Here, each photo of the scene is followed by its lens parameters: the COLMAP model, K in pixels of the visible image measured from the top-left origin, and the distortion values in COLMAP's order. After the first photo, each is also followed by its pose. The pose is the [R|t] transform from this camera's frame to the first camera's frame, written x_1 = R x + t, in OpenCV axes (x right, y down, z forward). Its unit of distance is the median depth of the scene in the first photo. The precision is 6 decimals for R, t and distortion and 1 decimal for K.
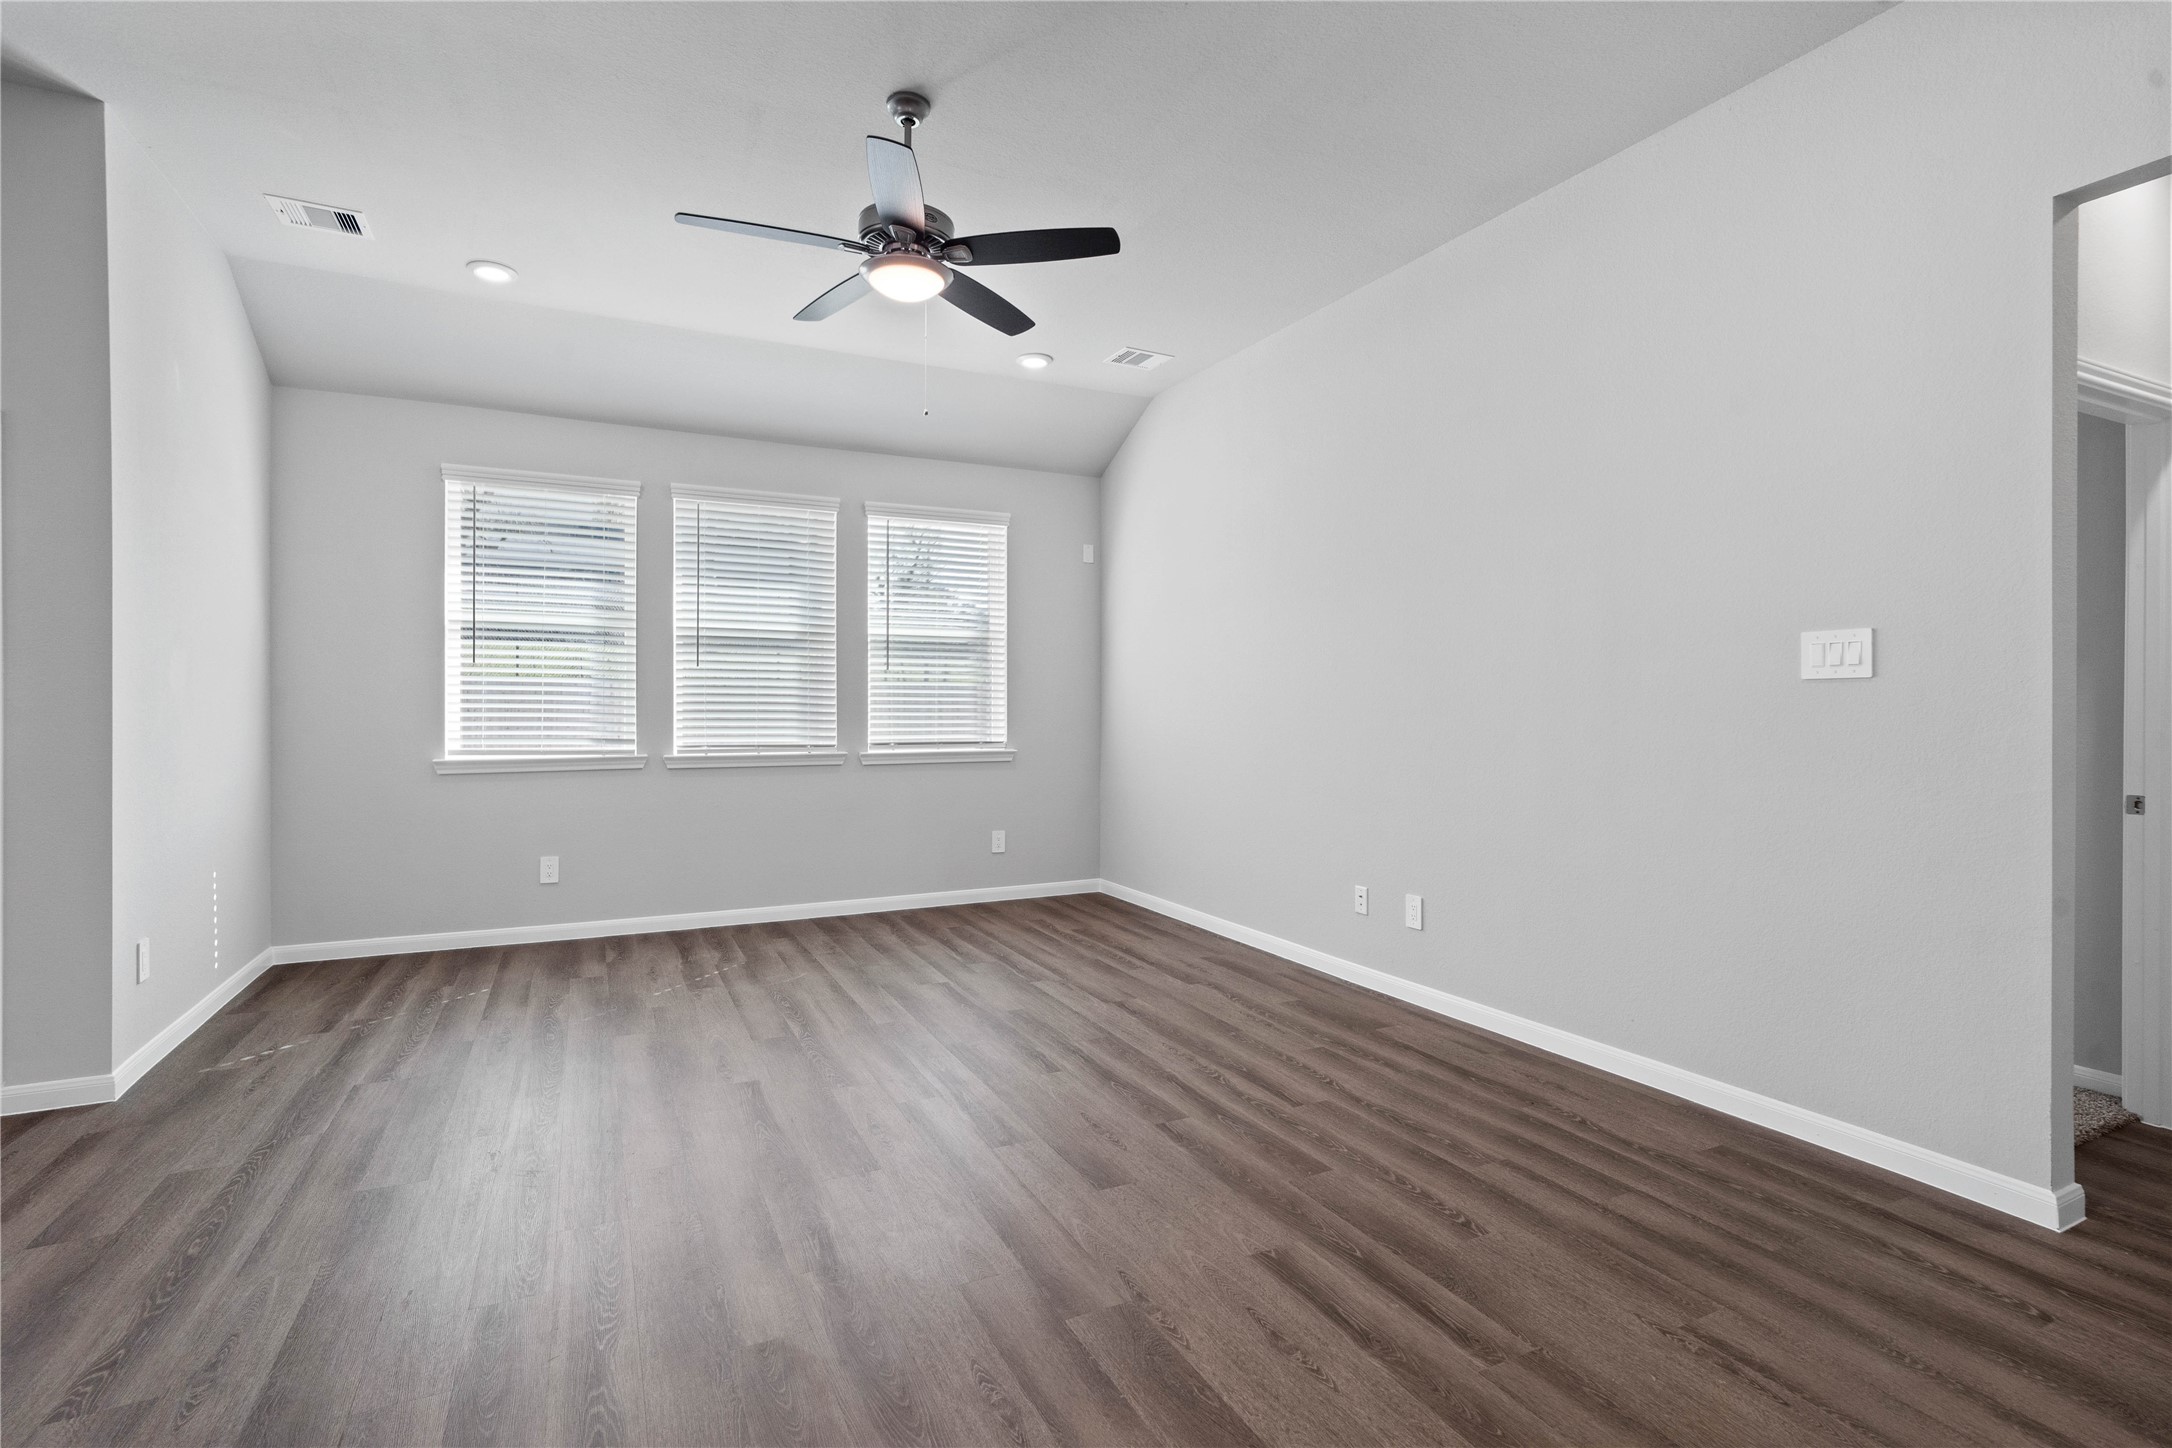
lens RADIAL K [[1018.6, 0, 1083.8], [0, 1018.6, 707.9], [0, 0, 1]] dist [-0.009745, 0.003717]
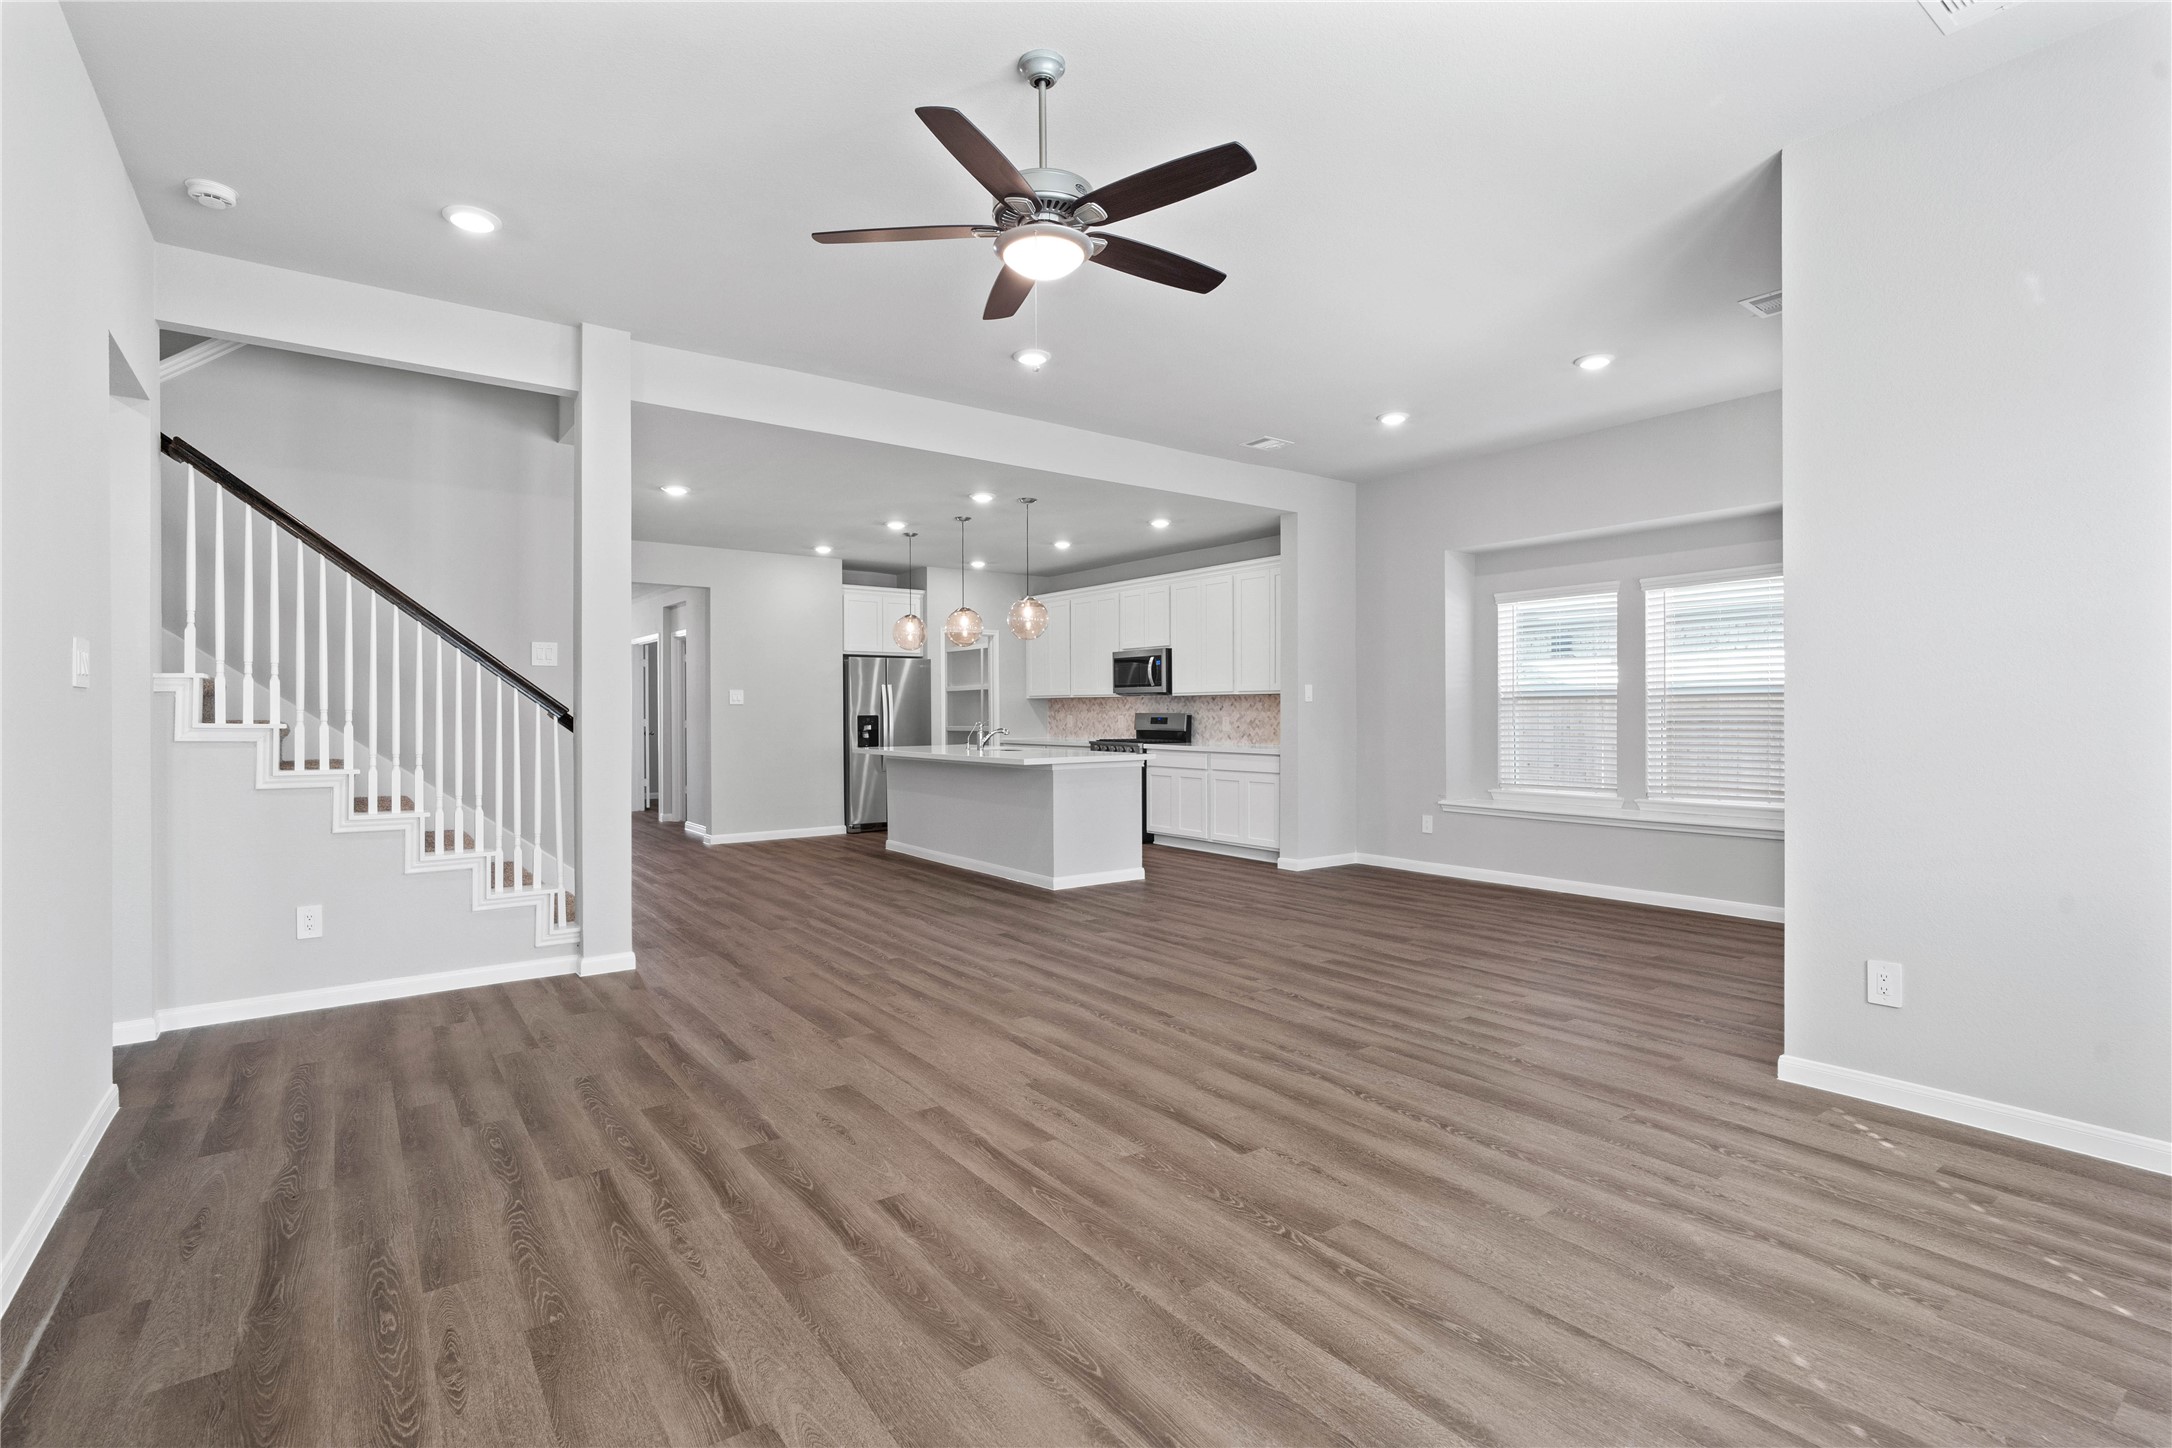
lens RADIAL K [[1018.6, 0, 1077.4], [0, 1018.6, 716.7], [0, 0, 1]] dist [-0.009745, 0.003717]
pose [[-0.985284, 0.003947, -0.170877, -0.035915], [0.003300, 0.999986, 0.004067, -0.001253], [0.170891, 0.003443, -0.985284, 1.533022]]
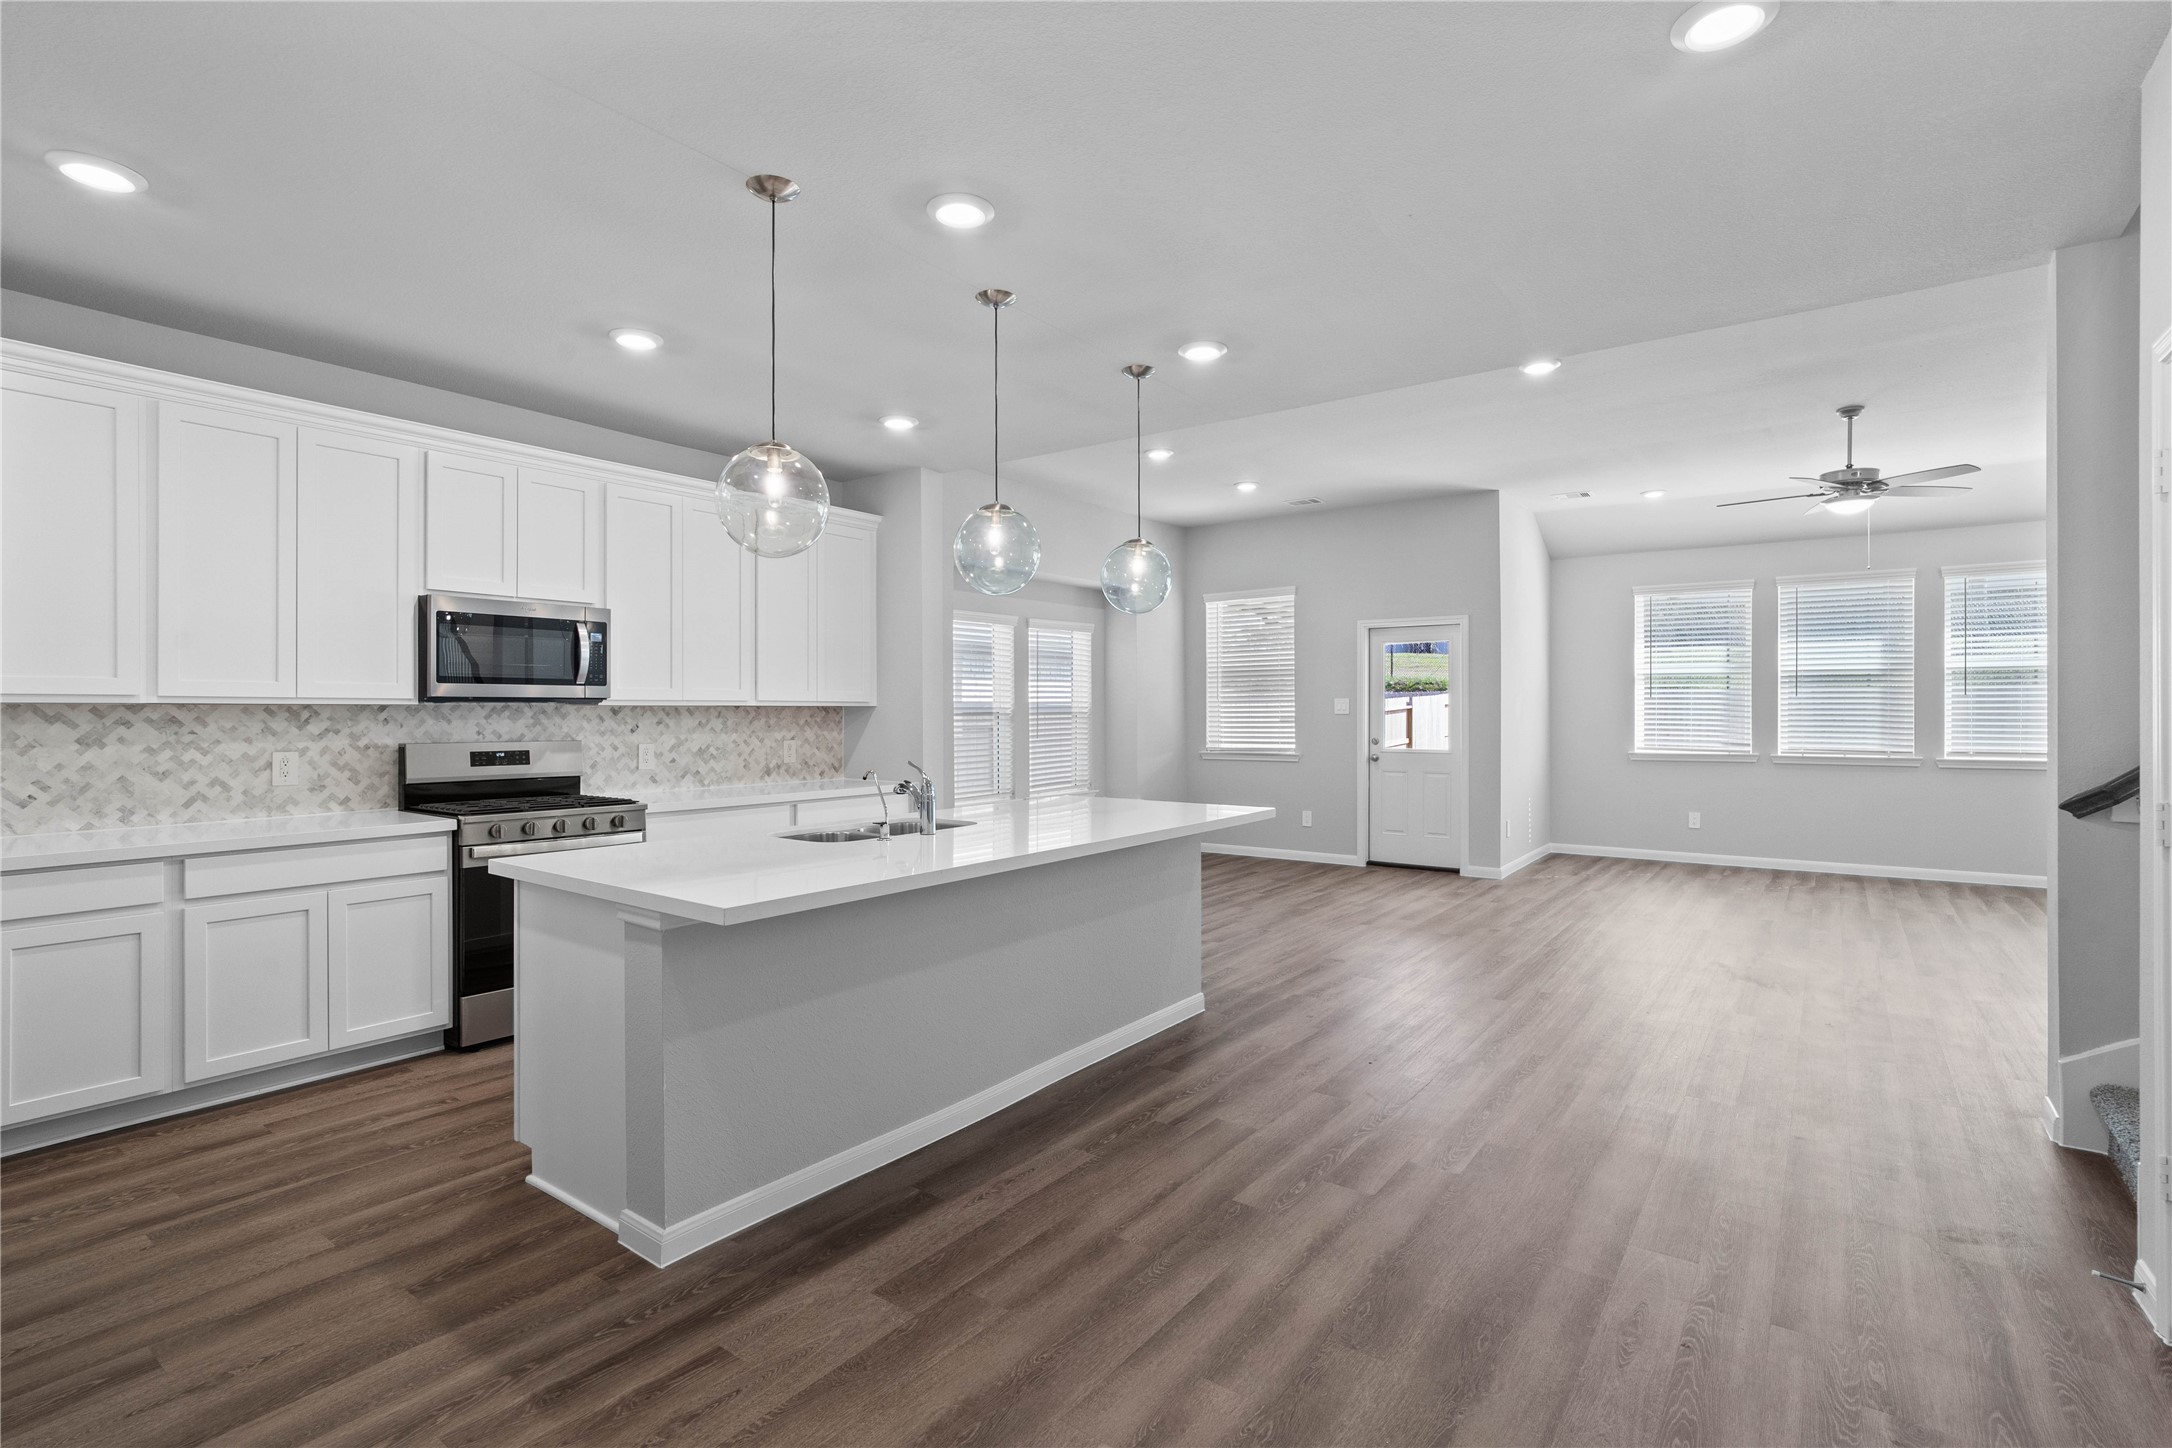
lens RADIAL K [[1018.6, 0, 1076.3], [0, 1018.6, 721.5], [0, 0, 1]] dist [-0.009745, 0.003717]
pose [[0.458390, 0.007928, -0.888716, 0.668964], [0.003170, 0.999939, 0.010555, -0.032571], [0.888745, -0.007655, 0.458337, -0.909819]]
